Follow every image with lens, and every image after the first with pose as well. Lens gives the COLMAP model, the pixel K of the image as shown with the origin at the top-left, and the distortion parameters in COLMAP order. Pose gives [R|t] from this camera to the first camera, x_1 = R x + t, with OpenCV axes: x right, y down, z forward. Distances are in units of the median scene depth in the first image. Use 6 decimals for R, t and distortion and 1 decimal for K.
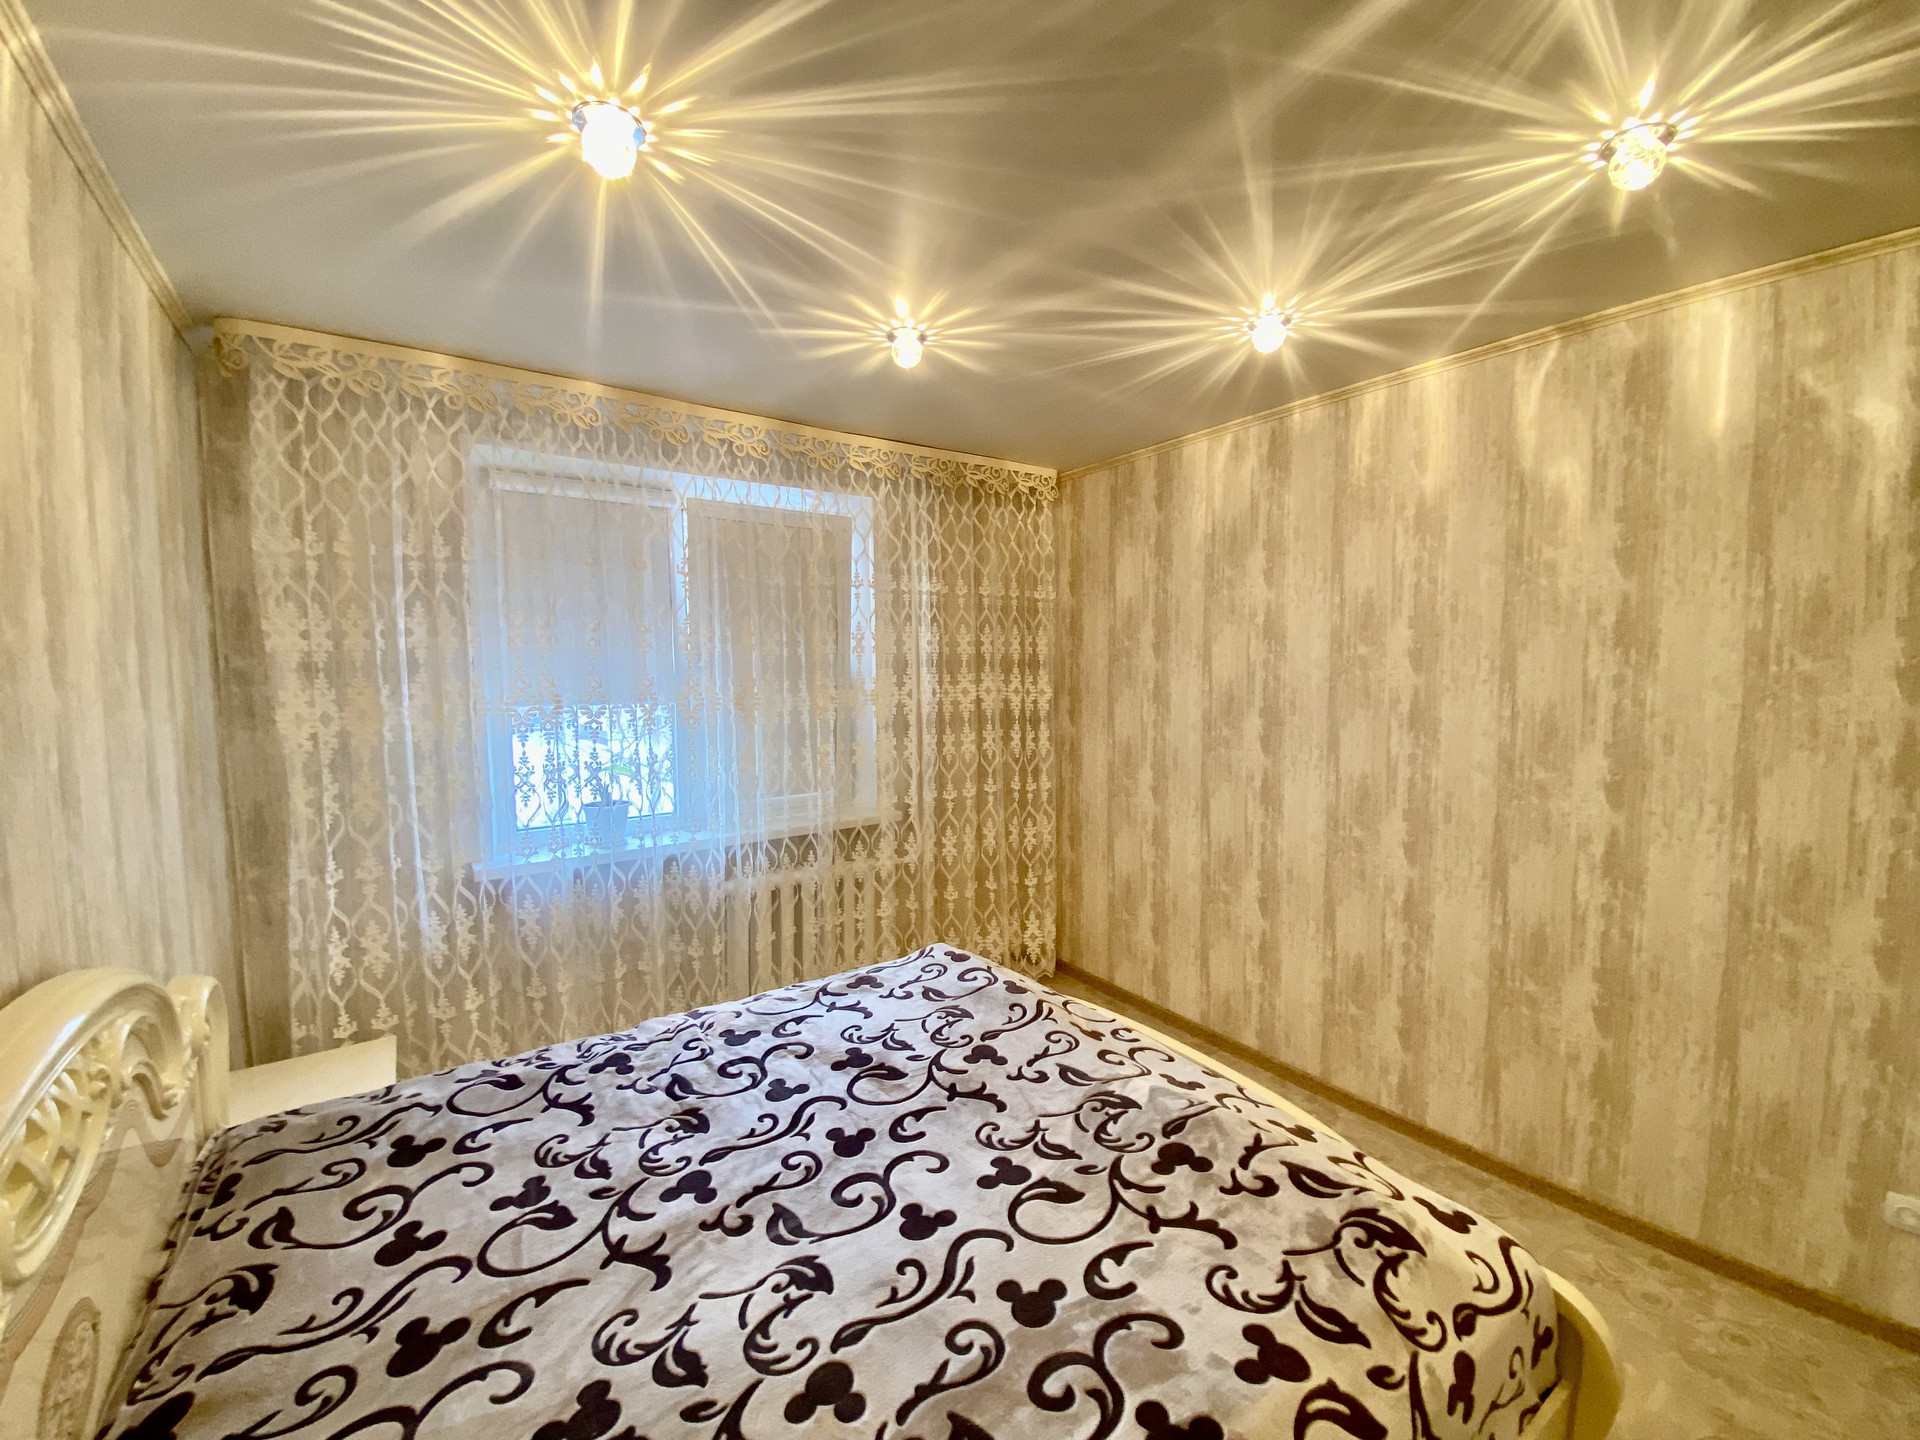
lens RADIAL K [[777.7, 0, 963.8], [0, 777.7, 702.6], [0, 0, 1]] dist [0.024913, -0.021696]
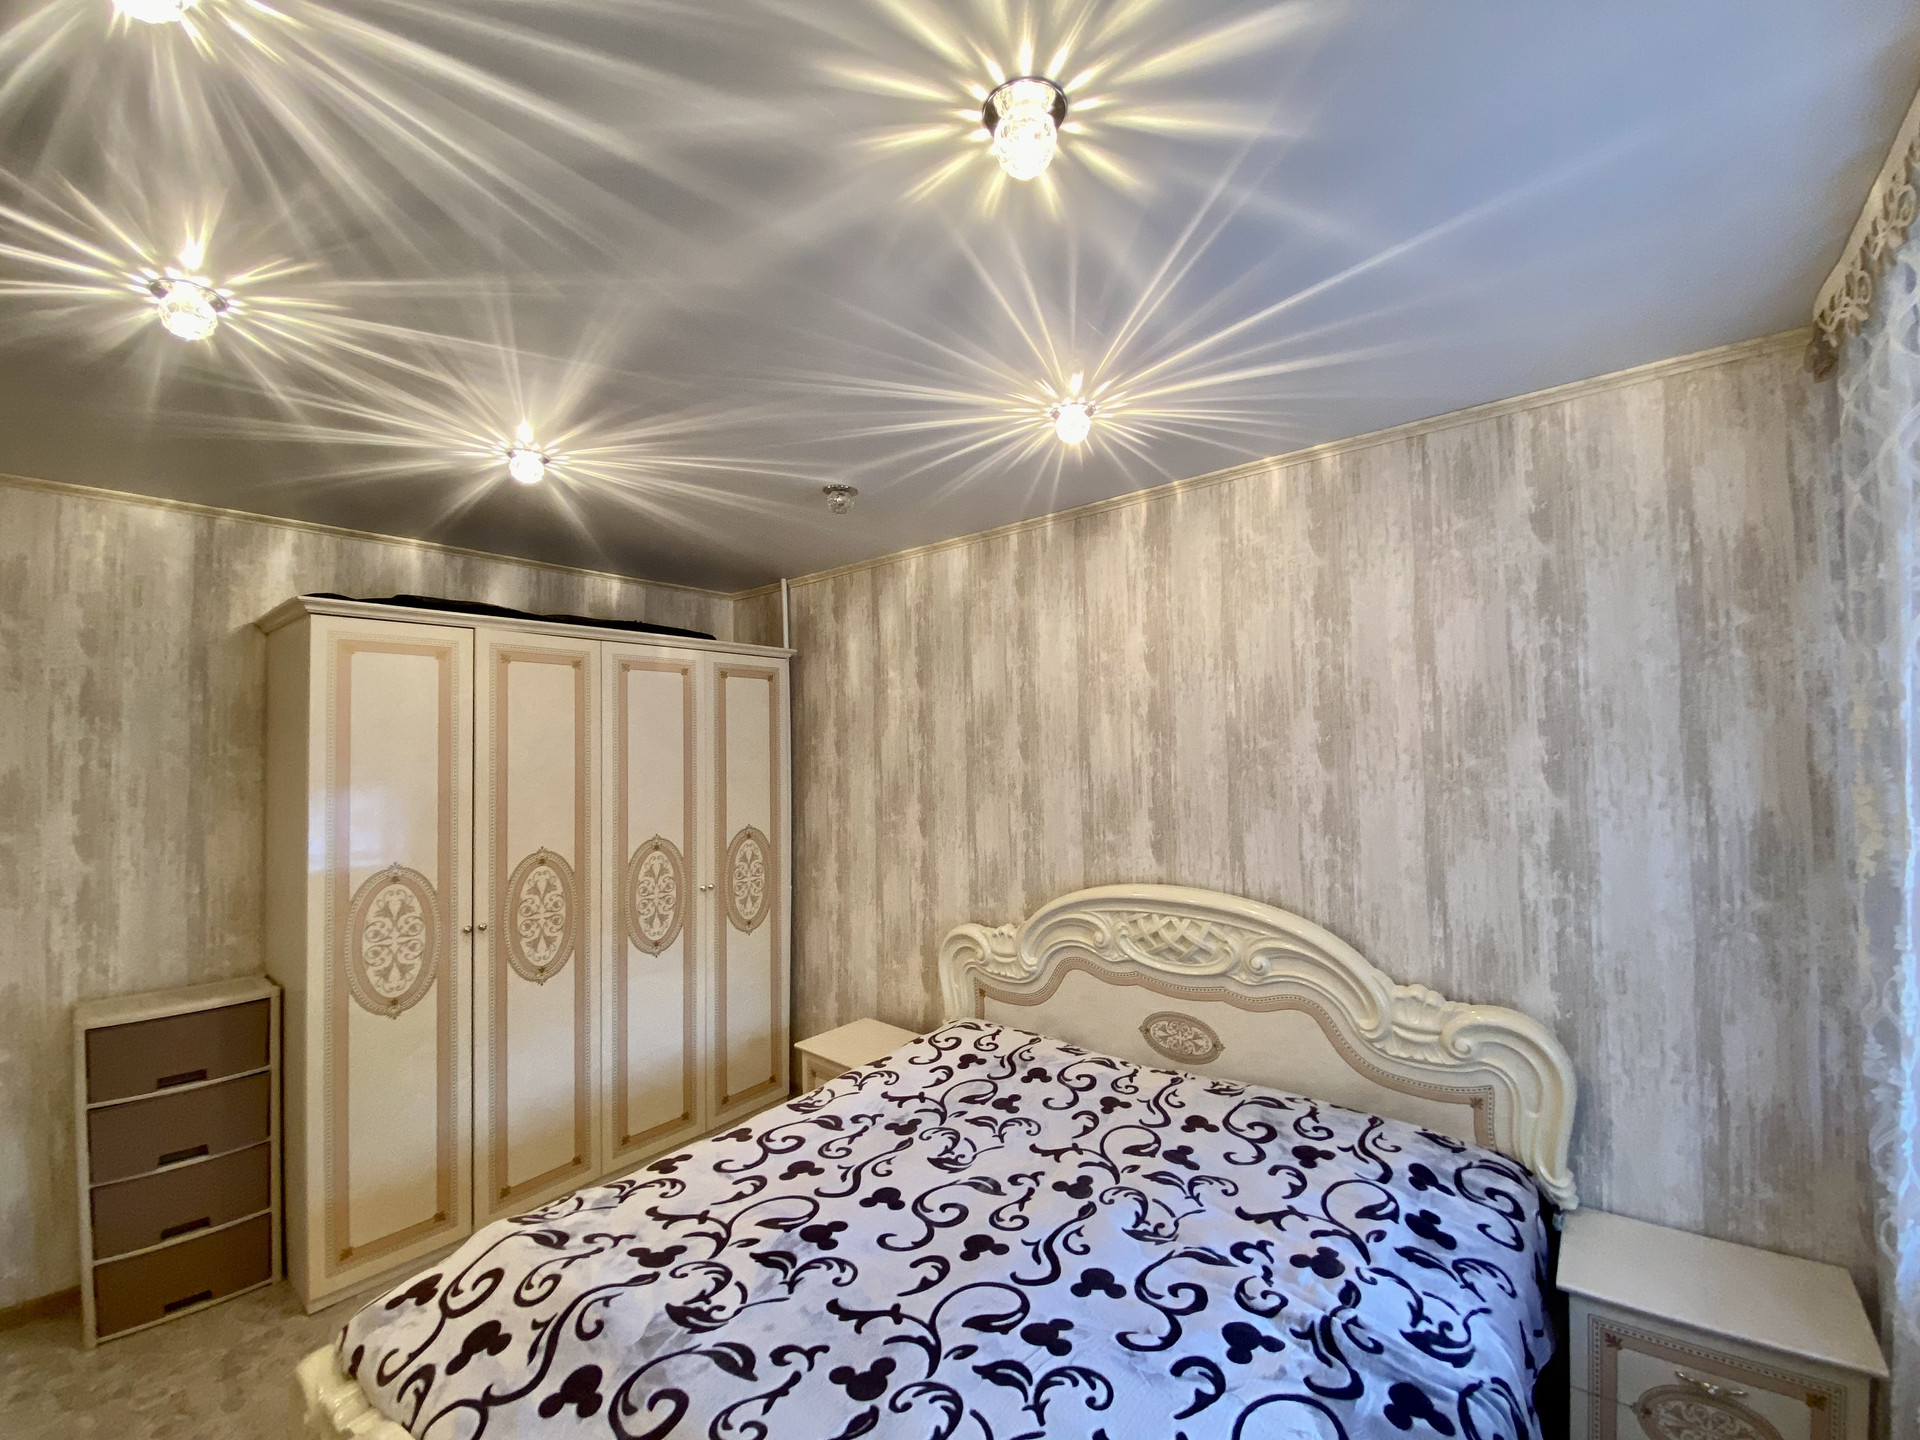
lens RADIAL K [[777.7, 0, 963.2], [0, 777.7, 705.7], [0, 0, 1]] dist [0.024913, -0.021696]
pose [[-0.962584, 0.009118, -0.270829, 0.146157], [0.014533, 0.999732, -0.017995, -0.118455], [0.270592, -0.021257, -0.962459, 2.017765]]
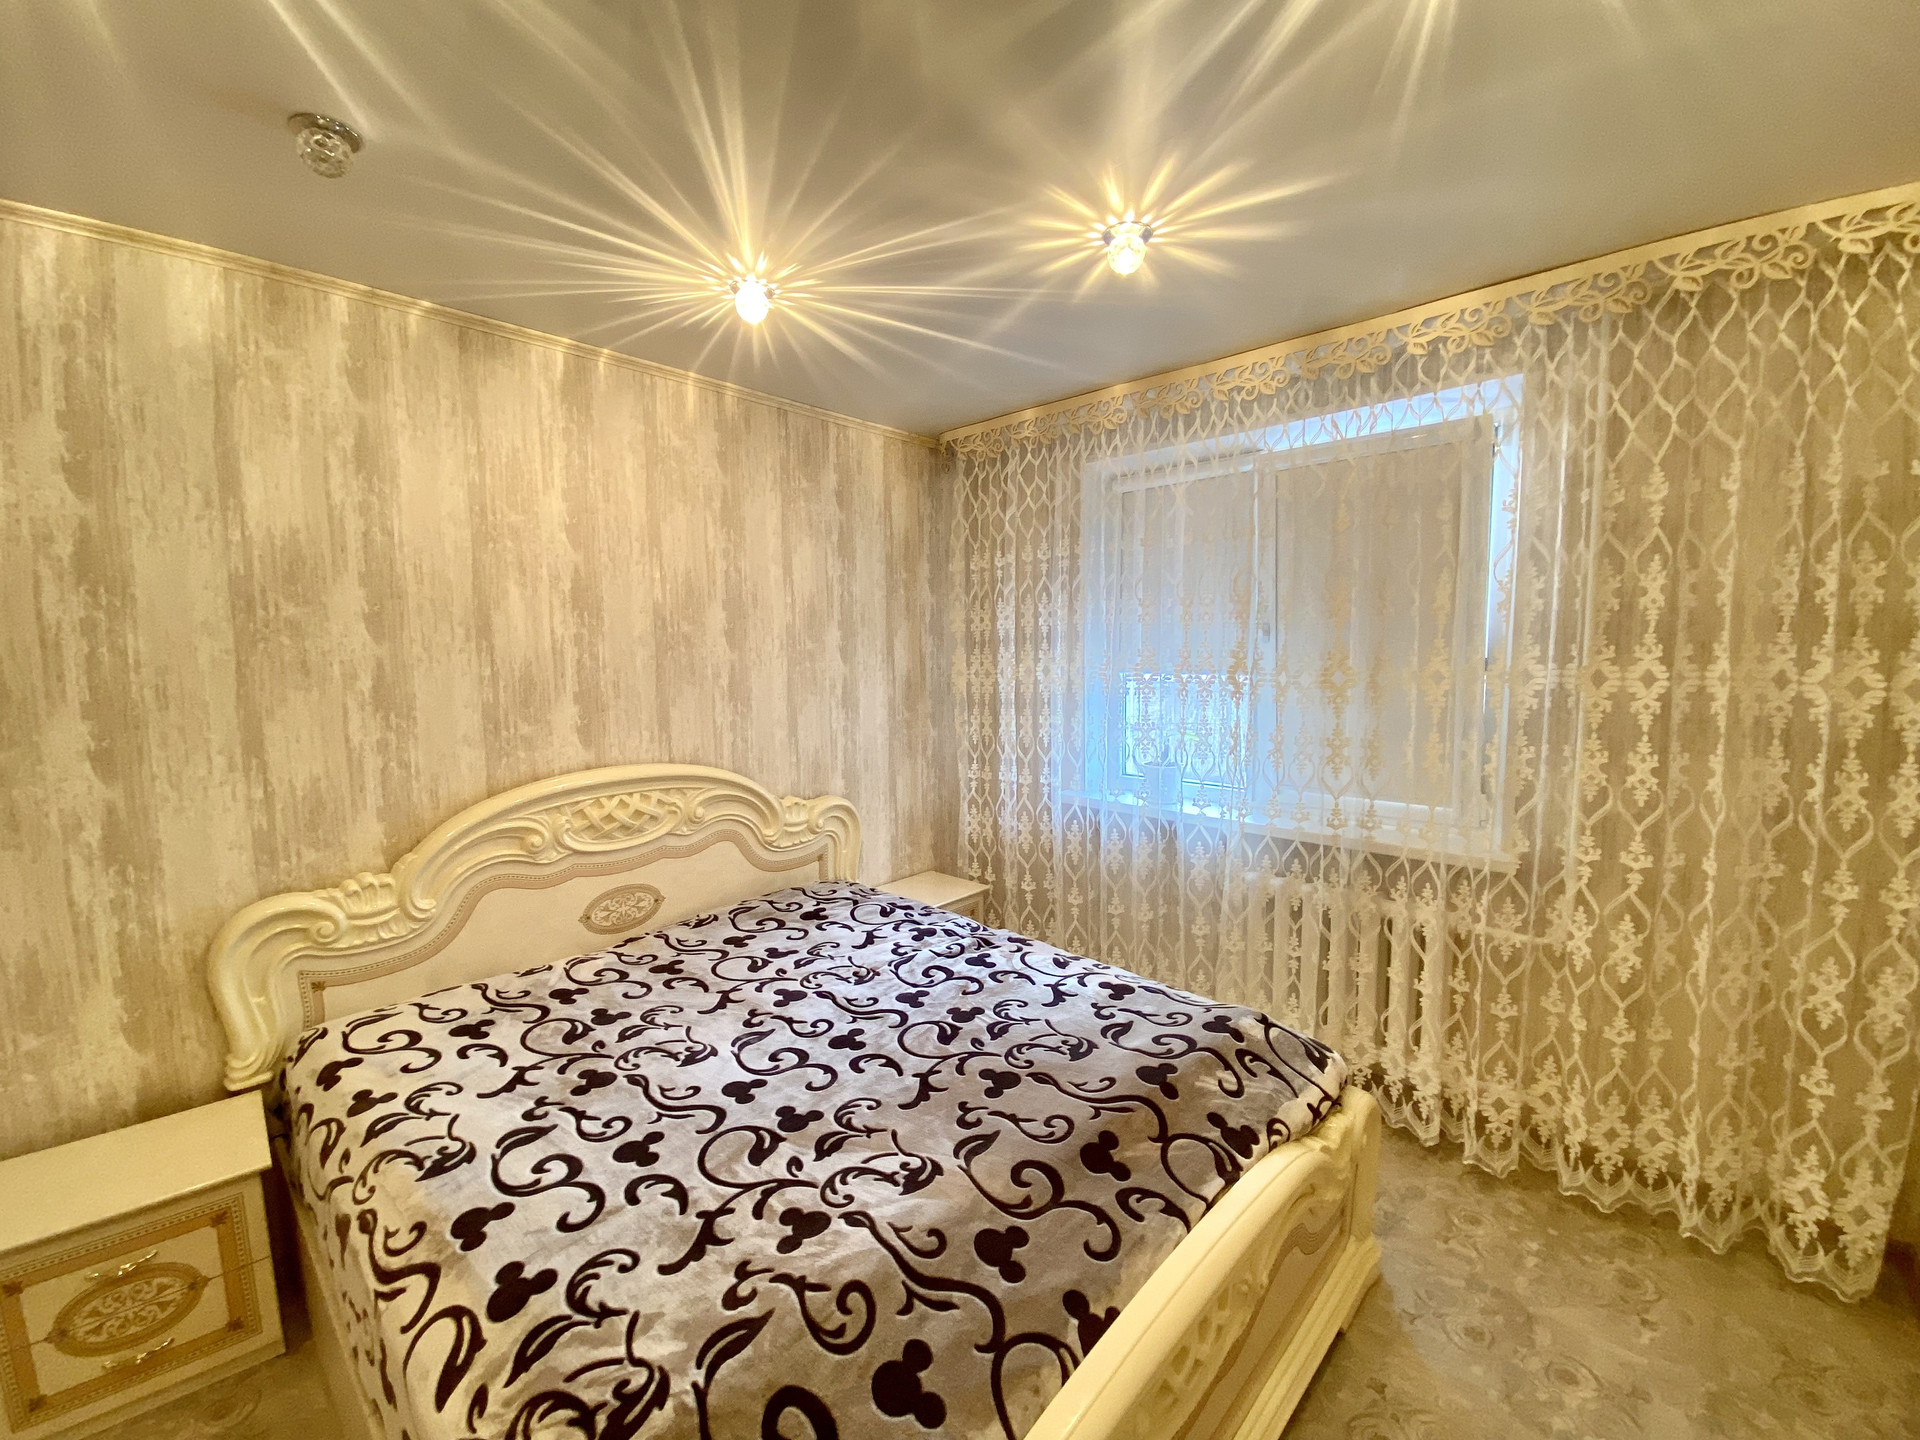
lens RADIAL K [[777.7, 0, 954.0], [0, 777.7, 710.5], [0, 0, 1]] dist [0.024913, -0.021696]
pose [[0.204838, 0.082398, -0.975321, 1.019081], [-0.037914, 0.996370, 0.076213, -0.033989], [0.978061, 0.021367, 0.207219, 0.920632]]
